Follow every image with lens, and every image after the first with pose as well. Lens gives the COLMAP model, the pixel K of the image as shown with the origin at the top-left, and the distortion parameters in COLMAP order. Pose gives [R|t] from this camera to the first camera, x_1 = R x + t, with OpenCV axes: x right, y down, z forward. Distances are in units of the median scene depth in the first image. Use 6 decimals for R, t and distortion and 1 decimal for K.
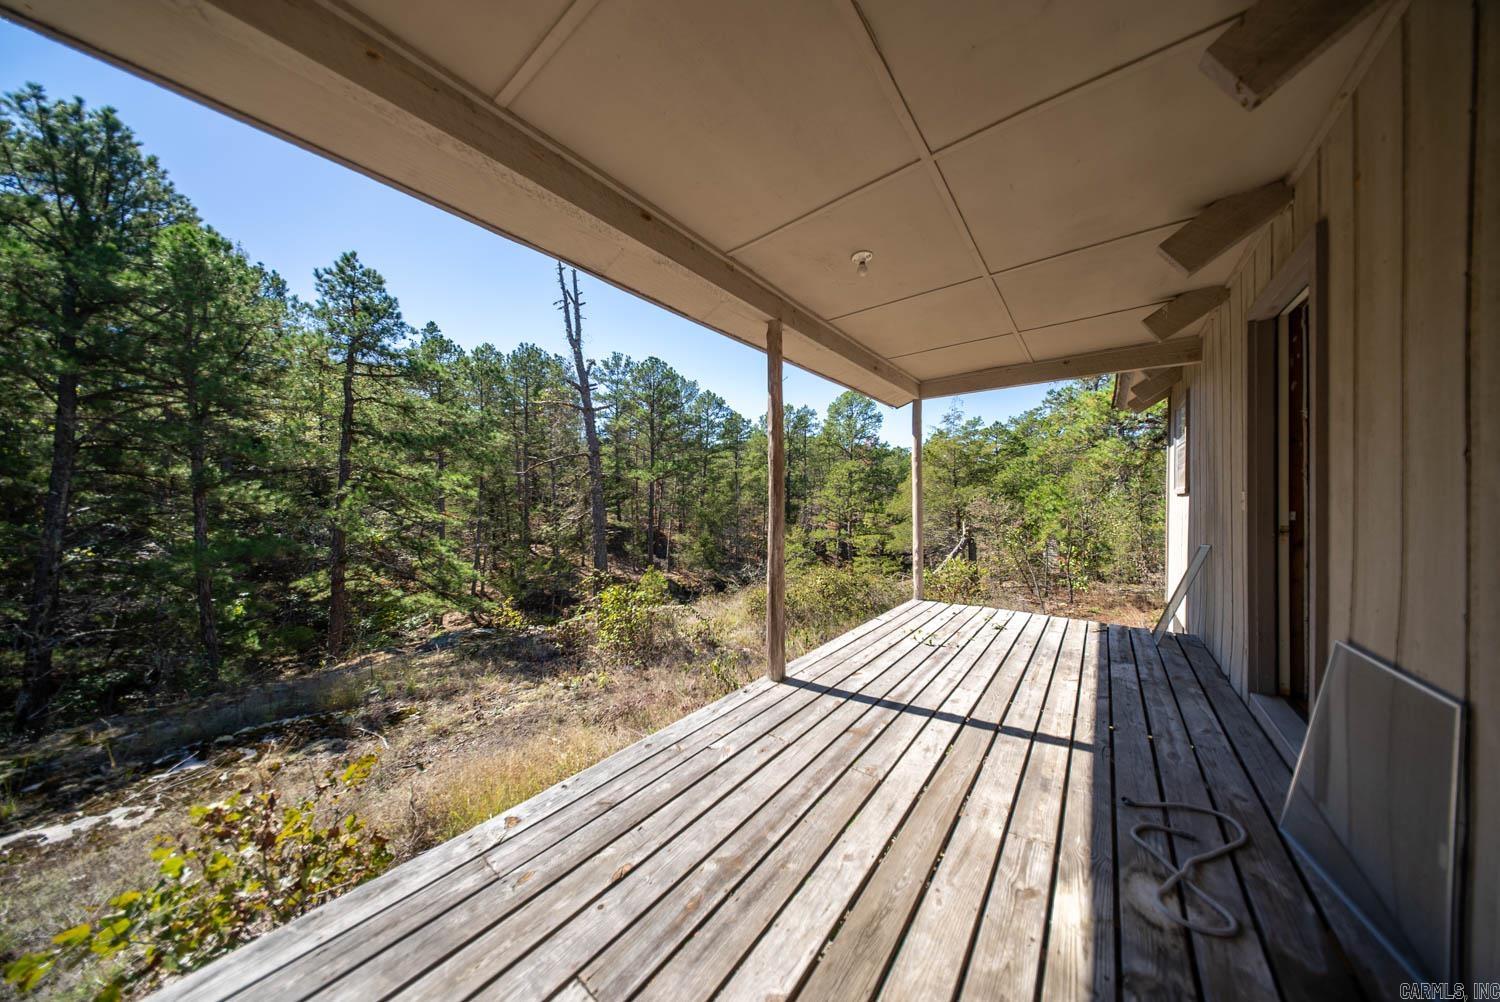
lens RADIAL K [[441.6, 0, 746.9], [0, 441.6, 502.0], [0, 0, 1]] dist [0.009293, -0.003546]
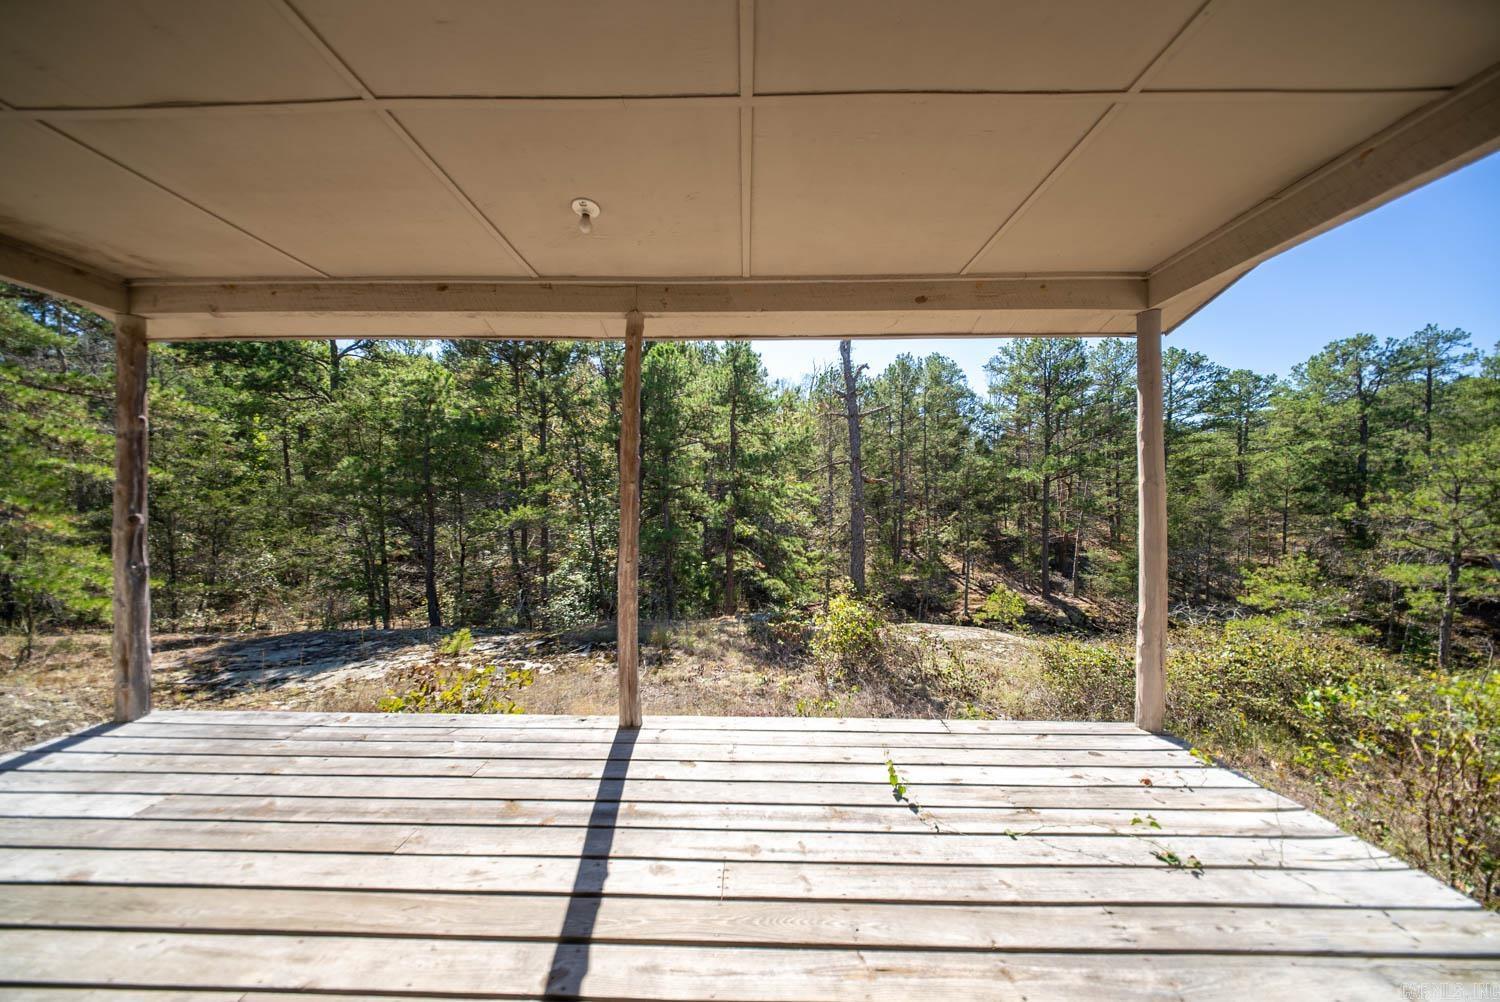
lens RADIAL K [[441.6, 0, 746.9], [0, 441.6, 502.0], [0, 0, 1]] dist [0.009293, -0.003546]
pose [[0.612061, 0.002747, -0.790806, 0.967658], [-0.006832, 0.999975, -0.001814, -0.039097], [0.790781, 0.006514, 0.612065, 0.697946]]
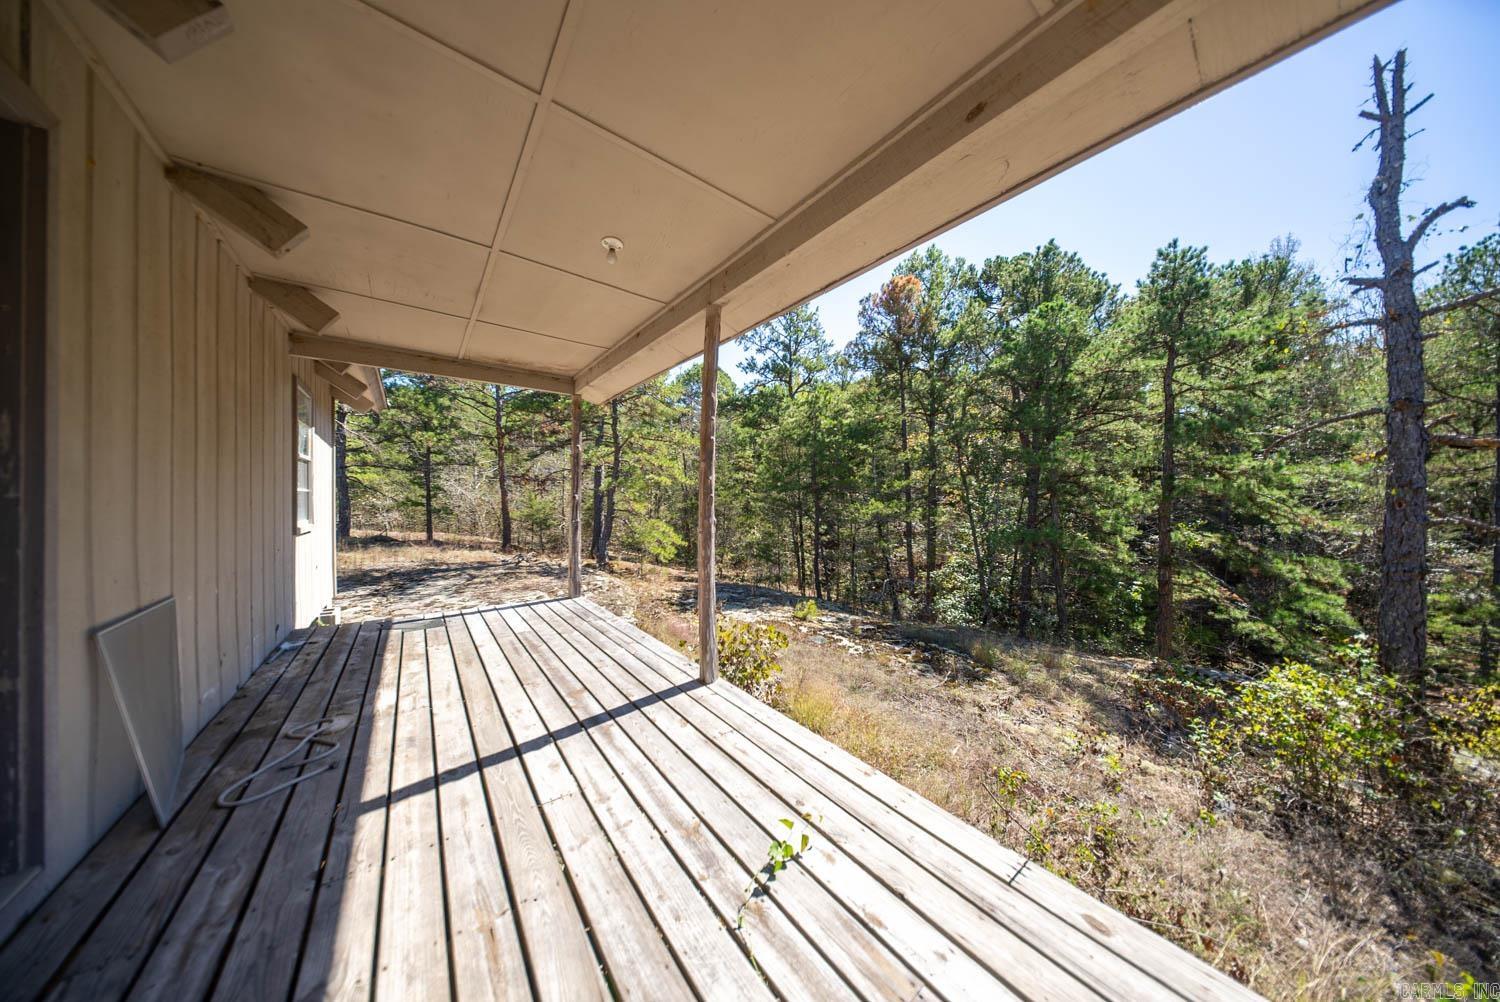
lens RADIAL K [[441.6, 0, 746.9], [0, 441.6, 502.0], [0, 0, 1]] dist [0.009293, -0.003546]
pose [[-0.247684, 0.004649, -0.968830, 1.053768], [-0.009940, 0.999924, 0.007339, 0.005228], [0.968790, 0.011448, -0.247619, 1.425063]]
